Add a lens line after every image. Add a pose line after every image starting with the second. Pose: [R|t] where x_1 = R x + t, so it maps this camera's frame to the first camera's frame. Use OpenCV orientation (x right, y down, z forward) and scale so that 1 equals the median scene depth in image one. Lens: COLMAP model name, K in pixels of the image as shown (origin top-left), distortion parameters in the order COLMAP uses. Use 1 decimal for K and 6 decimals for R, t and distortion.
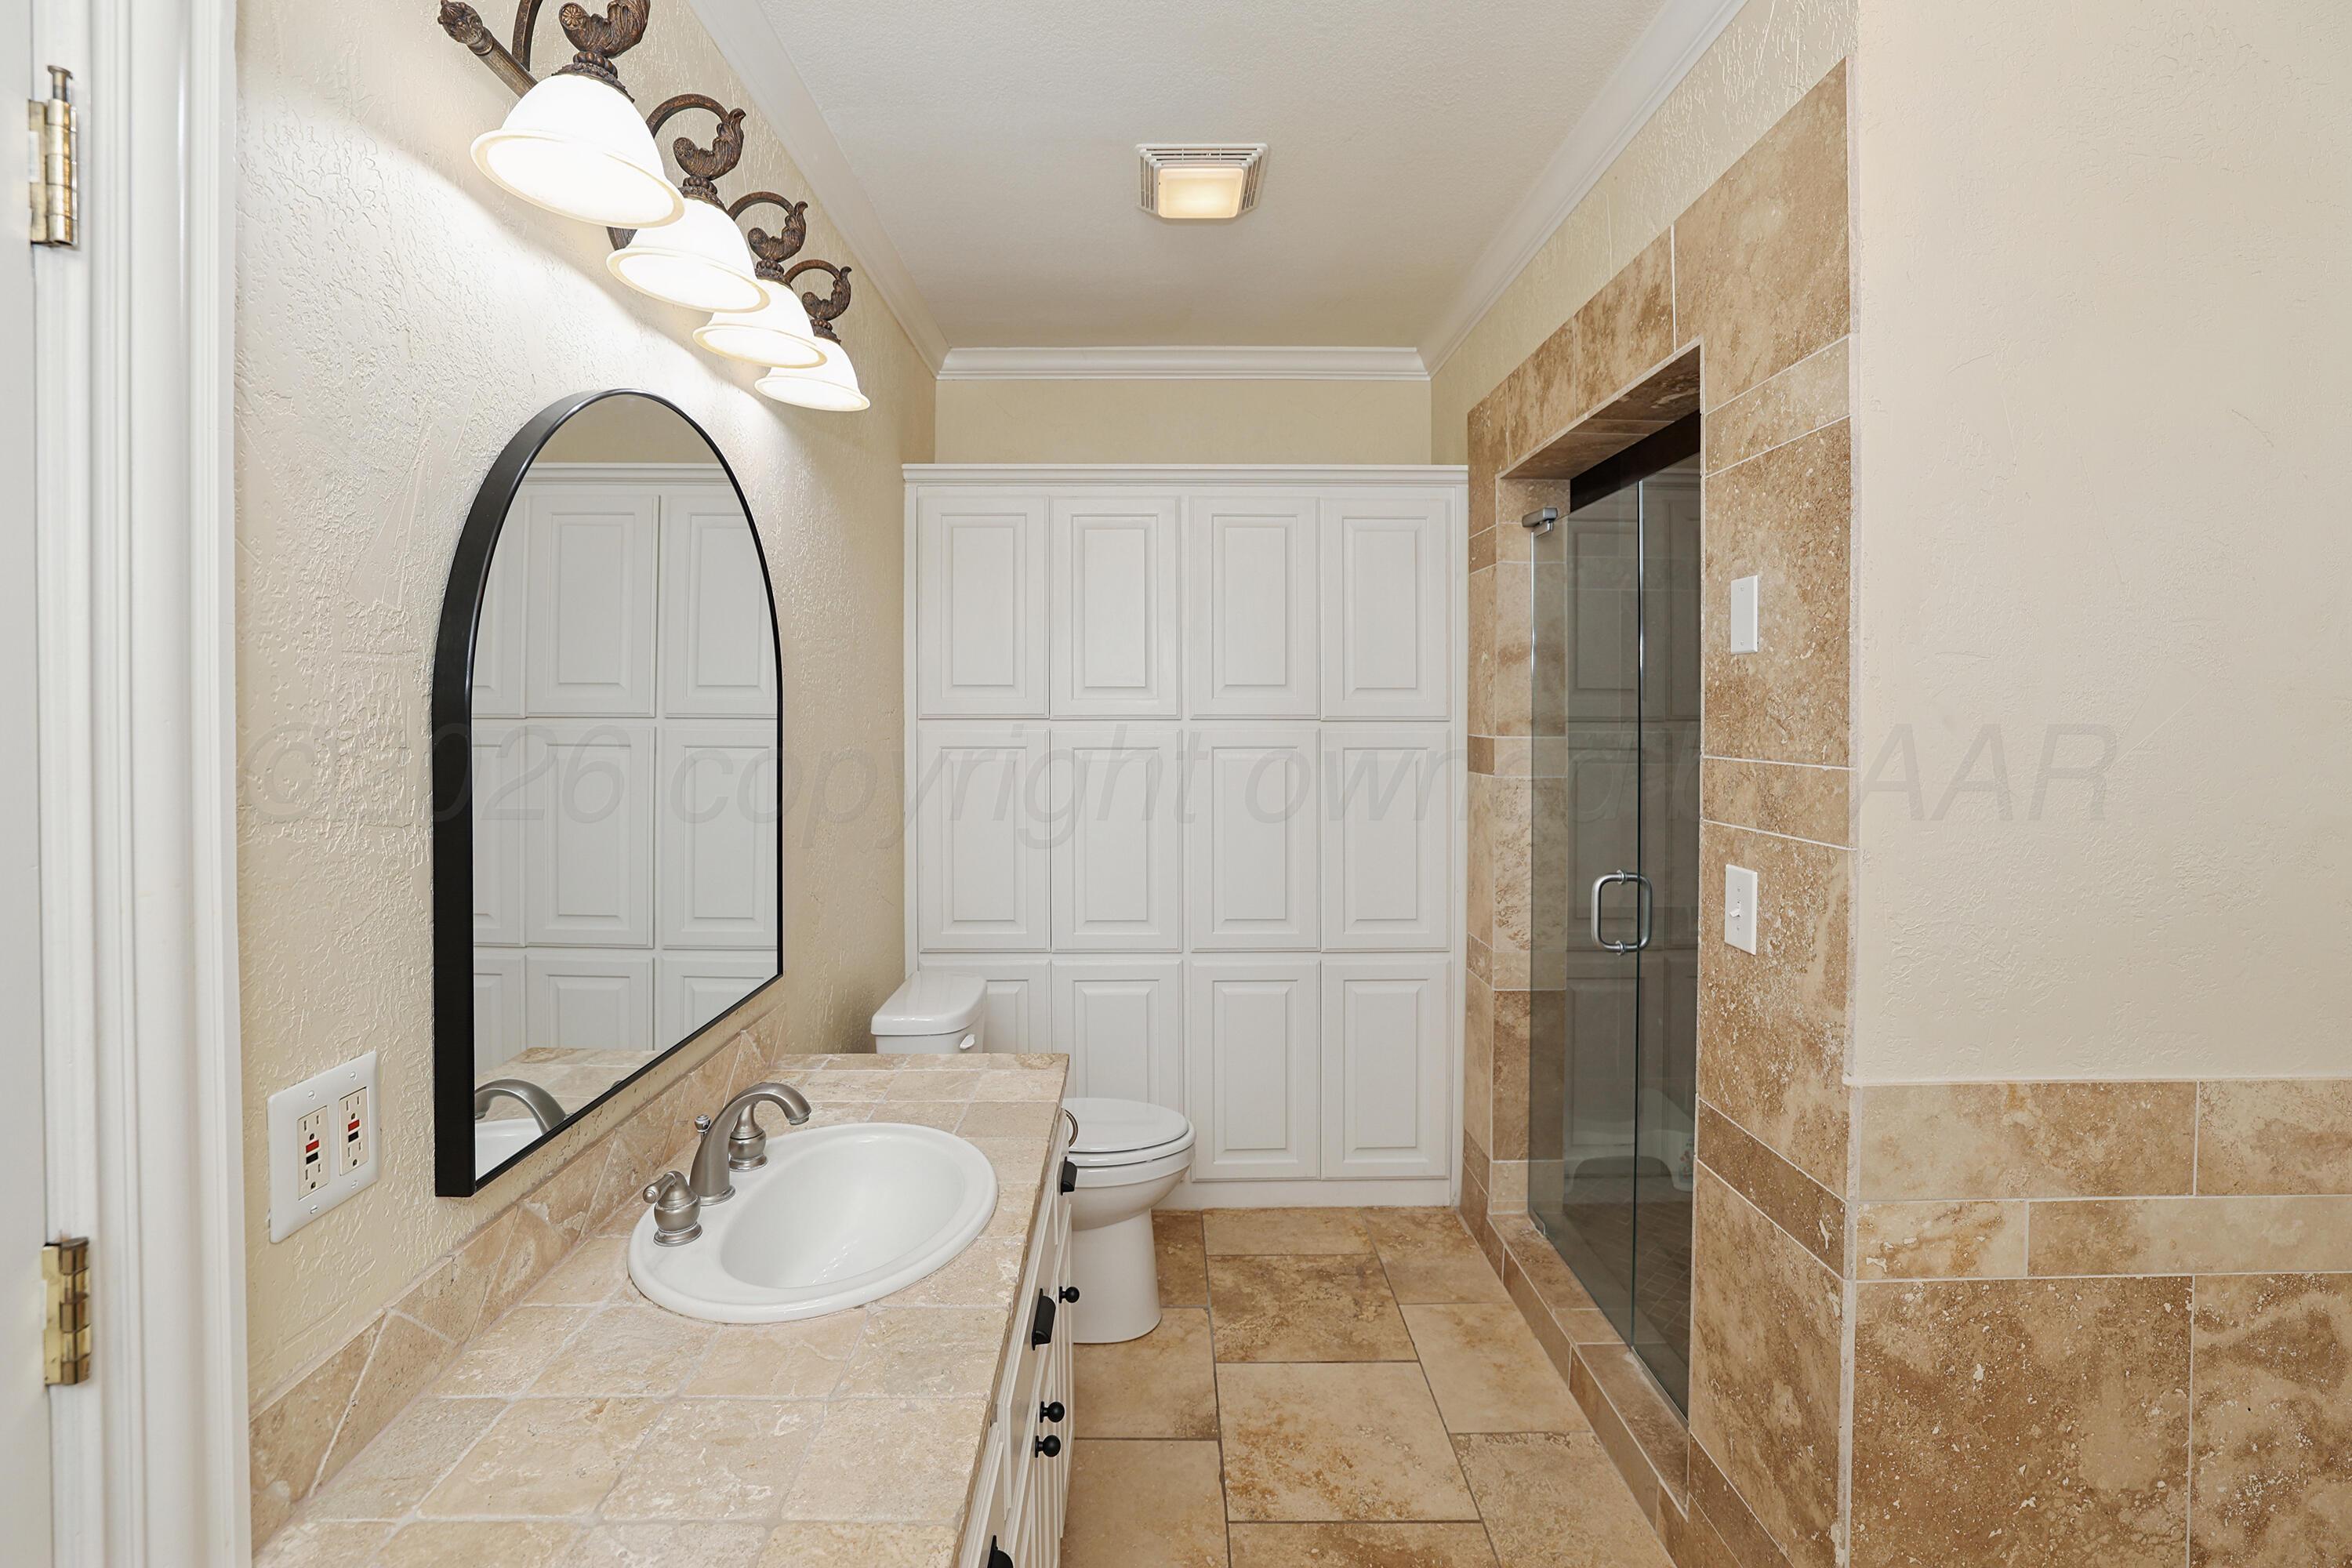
lens RADIAL K [[1039.4, 0, 1137.9], [0, 1039.4, 725.7], [0, 0, 1]] dist [-0.033105, 0.007727]
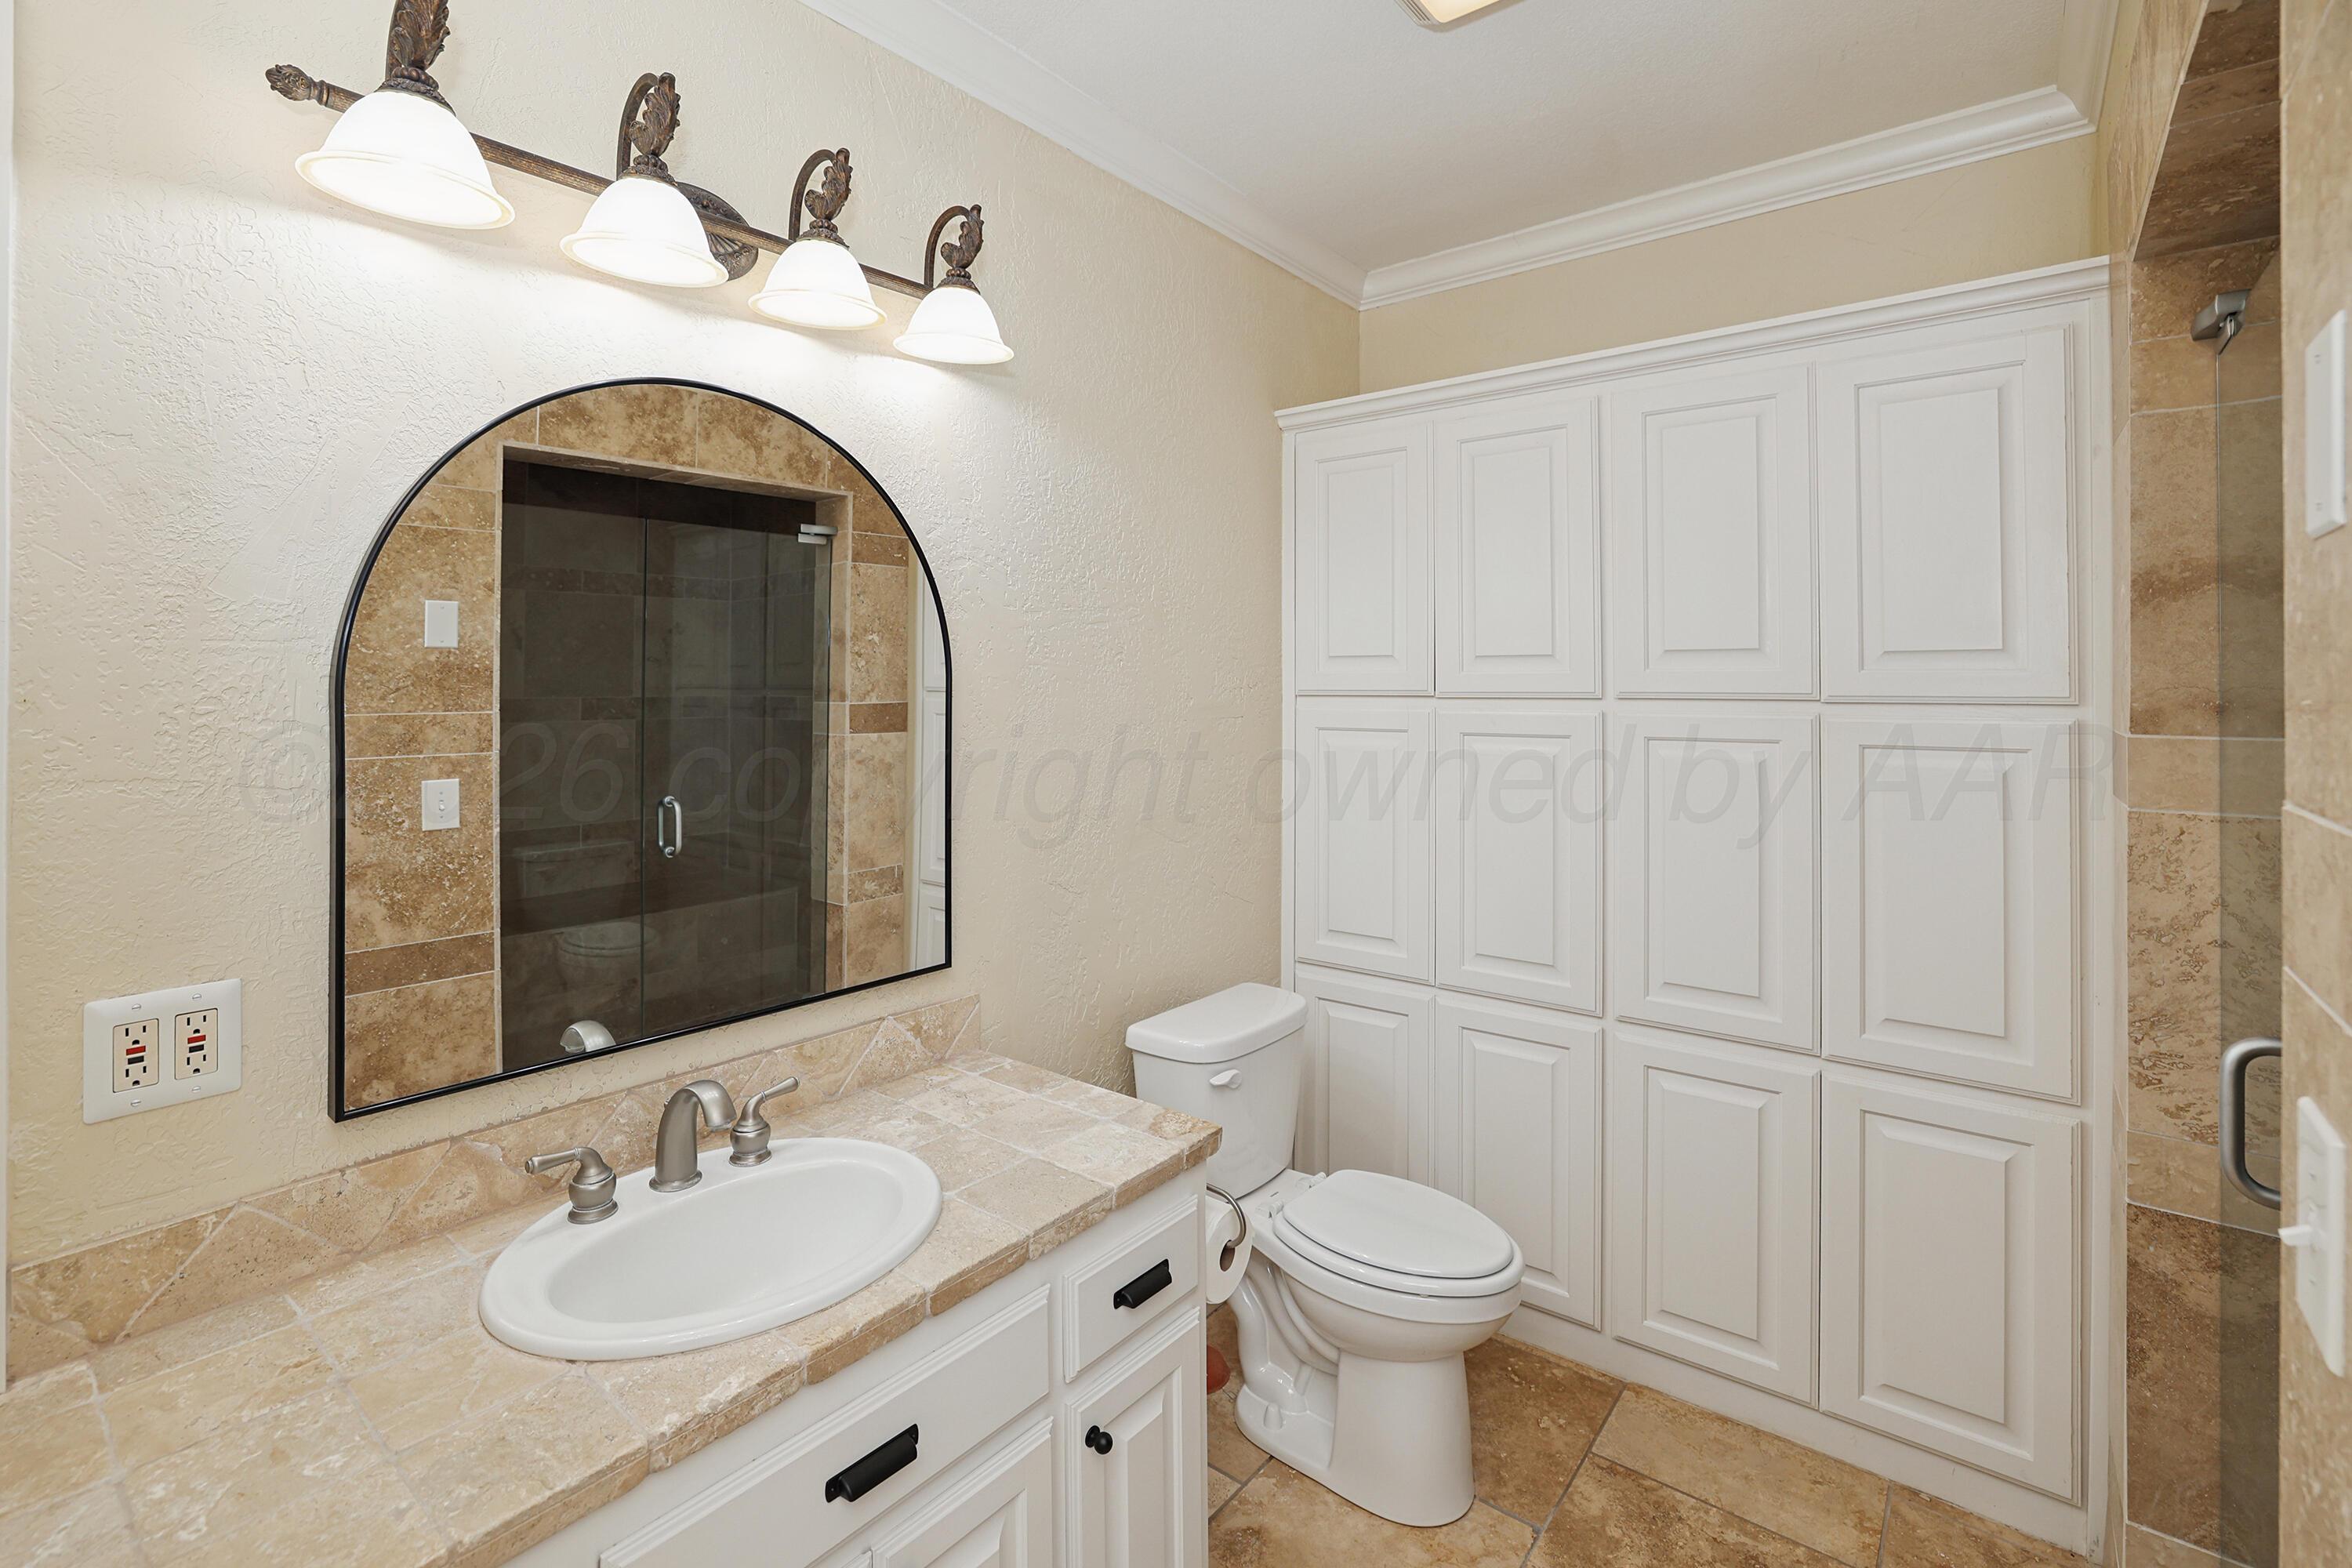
lens RADIAL K [[1039.4, 0, 1160.5], [0, 1039.4, 681.9], [0, 0, 1]] dist [-0.033105, 0.007727]
pose [[0.776327, -0.002265, -0.630326, 0.285059], [-0.007749, 0.999884, -0.013137, -0.006277], [0.630283, 0.015083, 0.776219, 0.263743]]
